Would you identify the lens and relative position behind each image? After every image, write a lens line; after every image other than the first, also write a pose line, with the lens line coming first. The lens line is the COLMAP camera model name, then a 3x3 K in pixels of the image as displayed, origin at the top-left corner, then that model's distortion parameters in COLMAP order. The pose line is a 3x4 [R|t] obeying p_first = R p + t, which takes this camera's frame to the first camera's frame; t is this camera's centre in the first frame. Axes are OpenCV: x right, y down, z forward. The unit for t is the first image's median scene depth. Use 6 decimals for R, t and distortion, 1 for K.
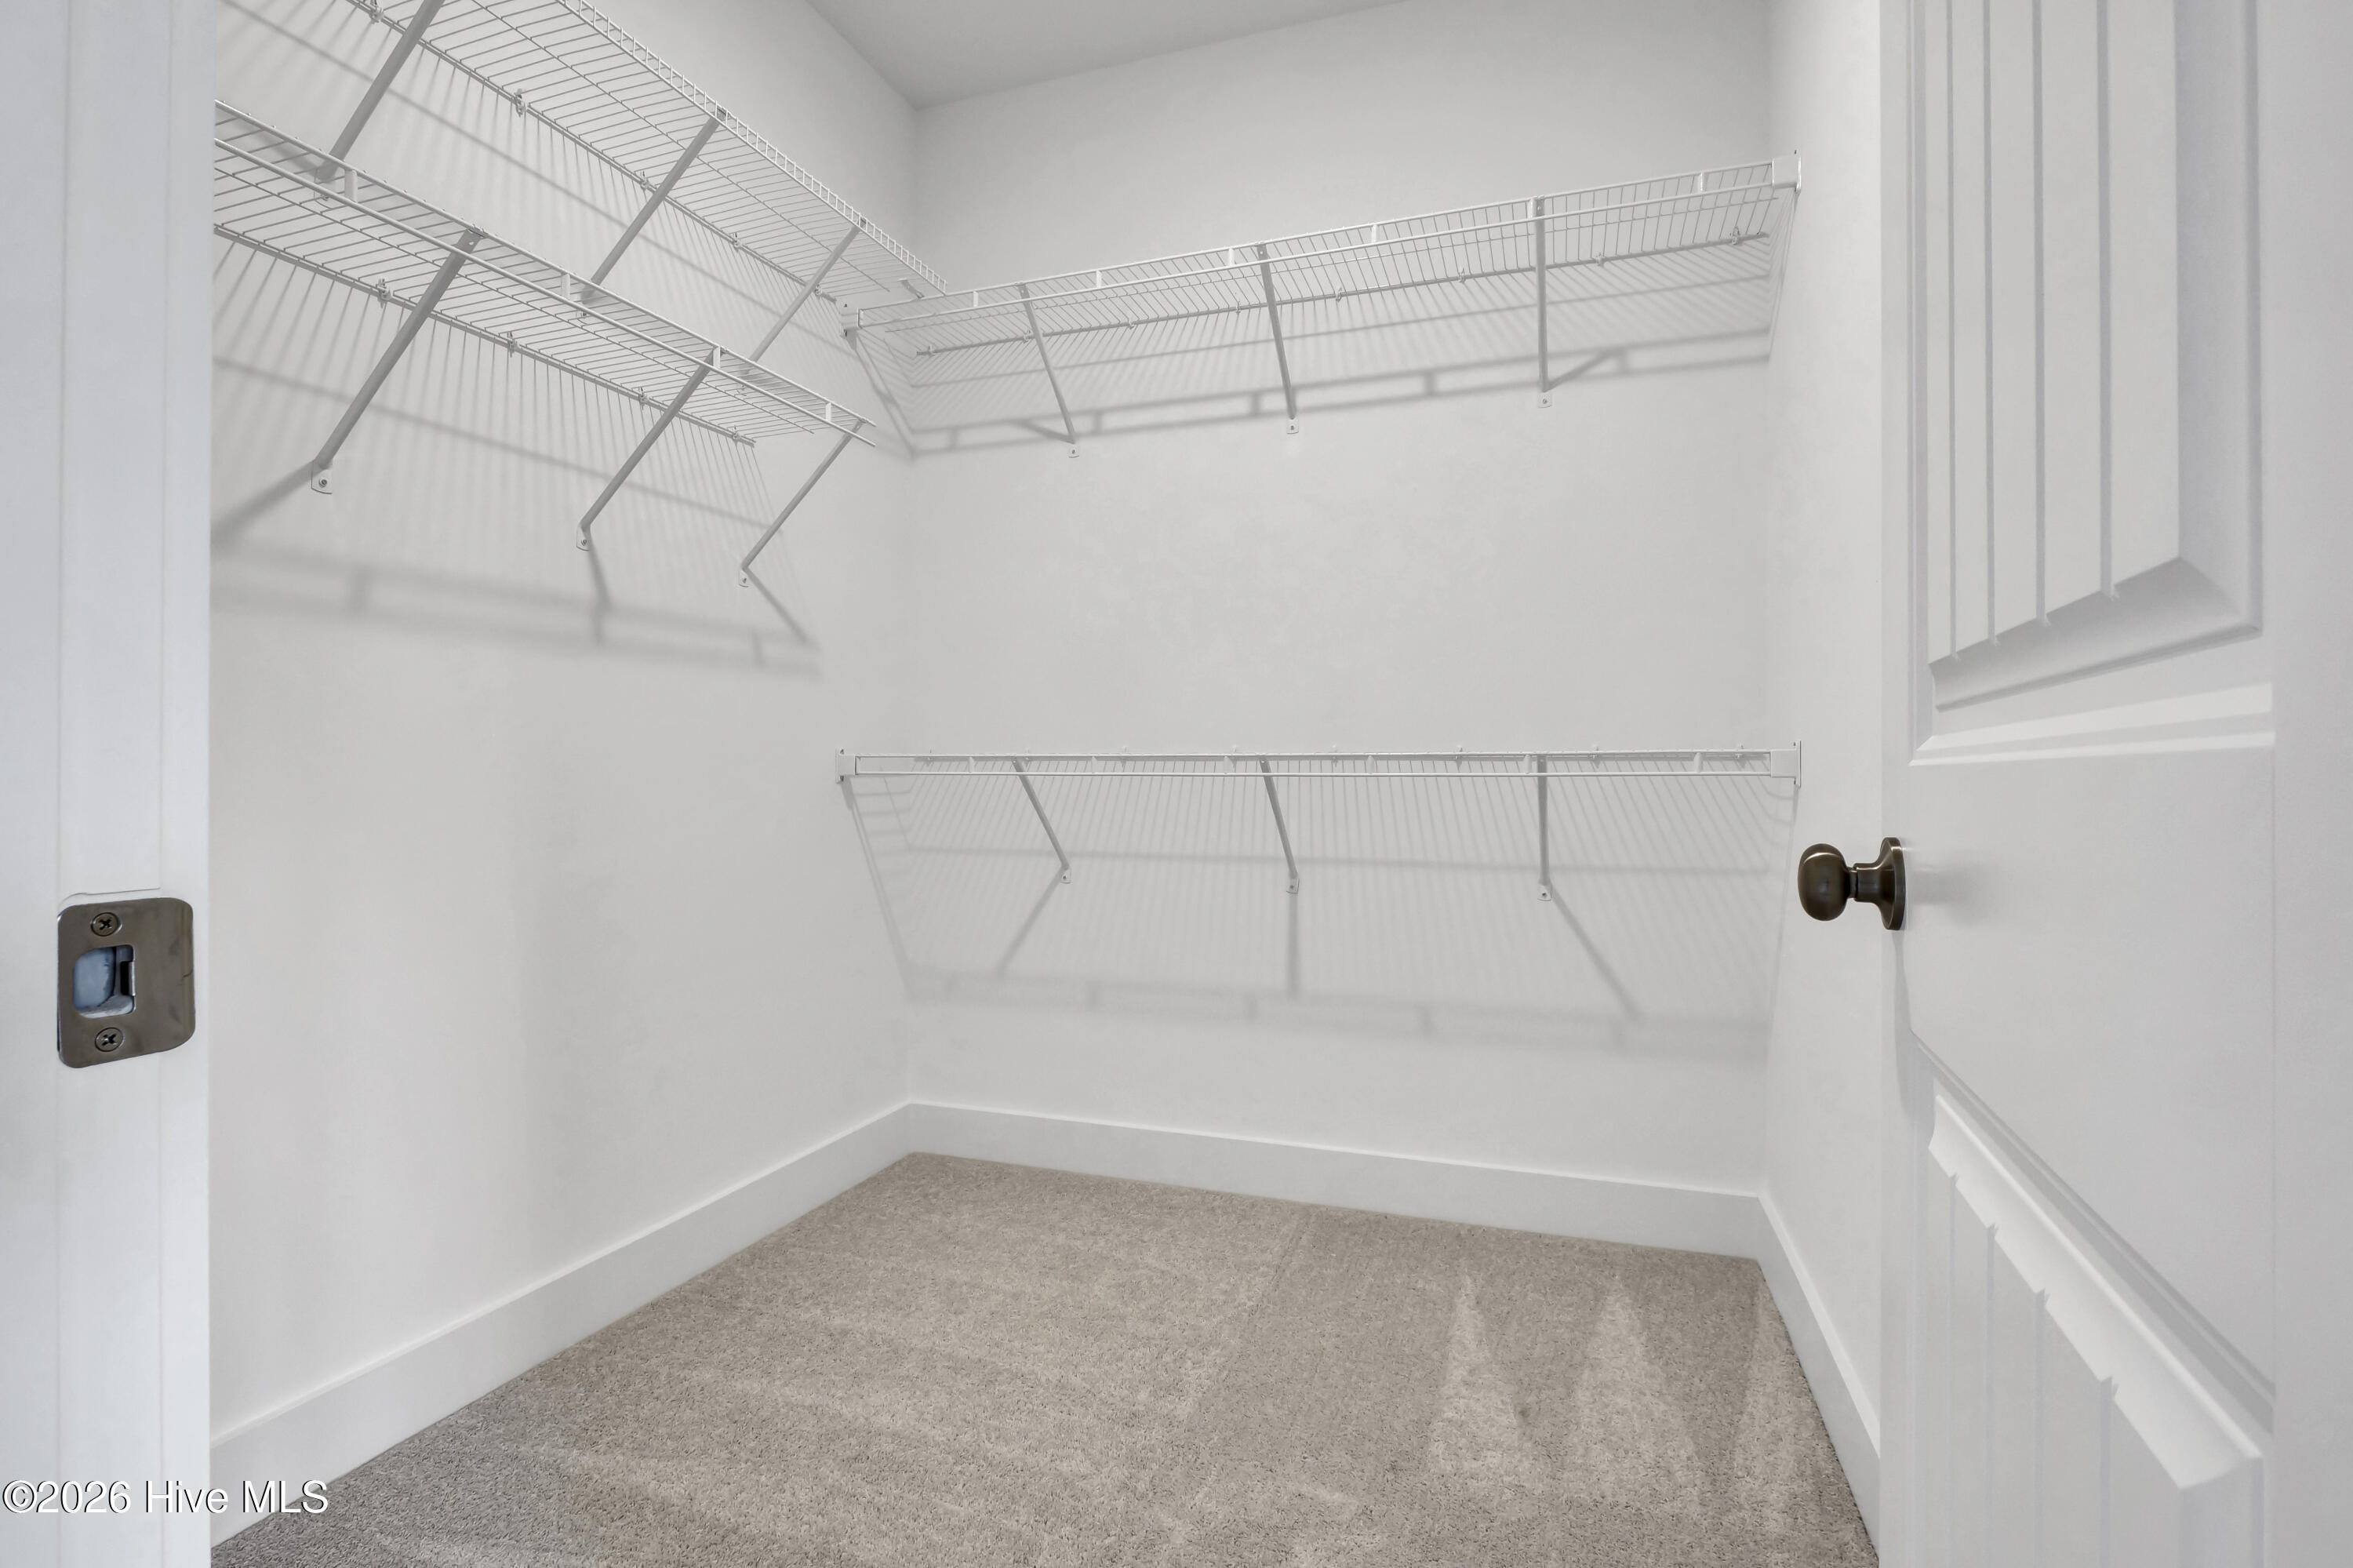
lens RADIAL K [[1132.8, 0, 1160.9], [0, 1132.8, 764.6], [0, 0, 1]] dist [-0.015824, -0.000218]
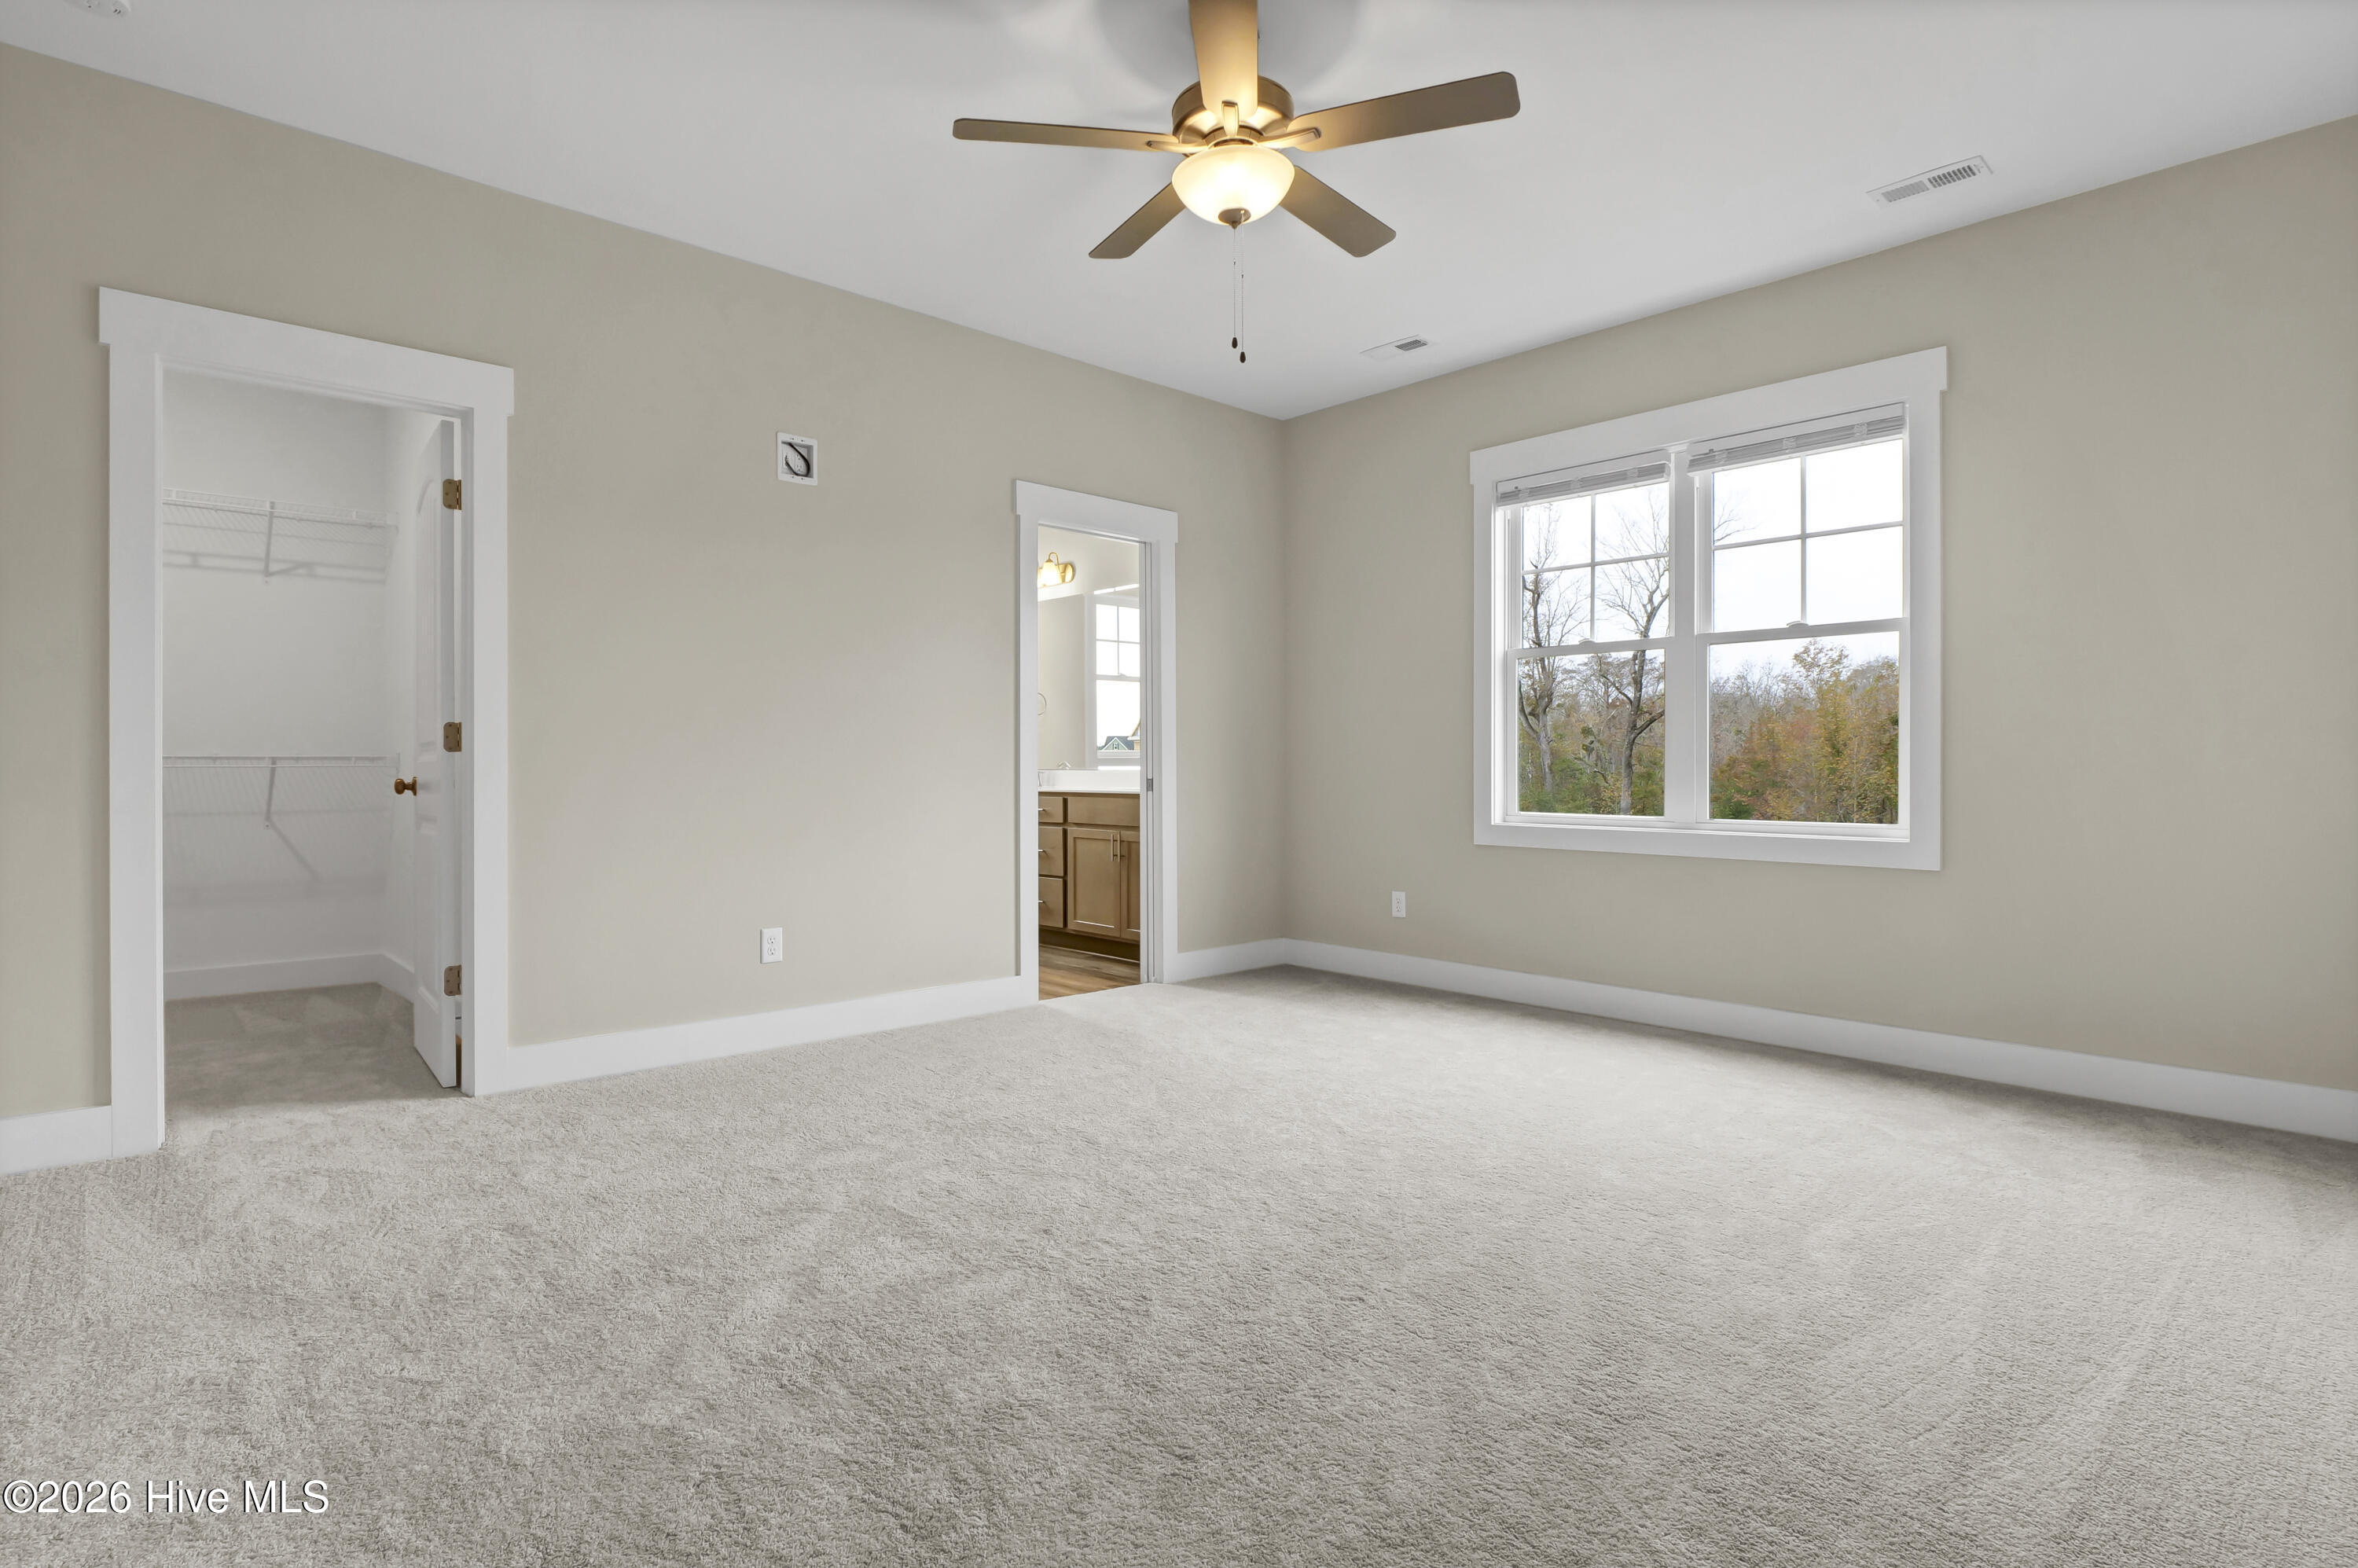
lens RADIAL K [[1178.7, 0, 1169.9], [0, 1178.7, 773.6], [0, 0, 1]] dist [-0.003533, -0.000620]
pose [[0.462943, -0.006825, 0.886362, -0.794498], [-0.003628, 0.999947, 0.009595, -0.005069], [-0.886381, -0.007657, 0.462894, -1.435853]]
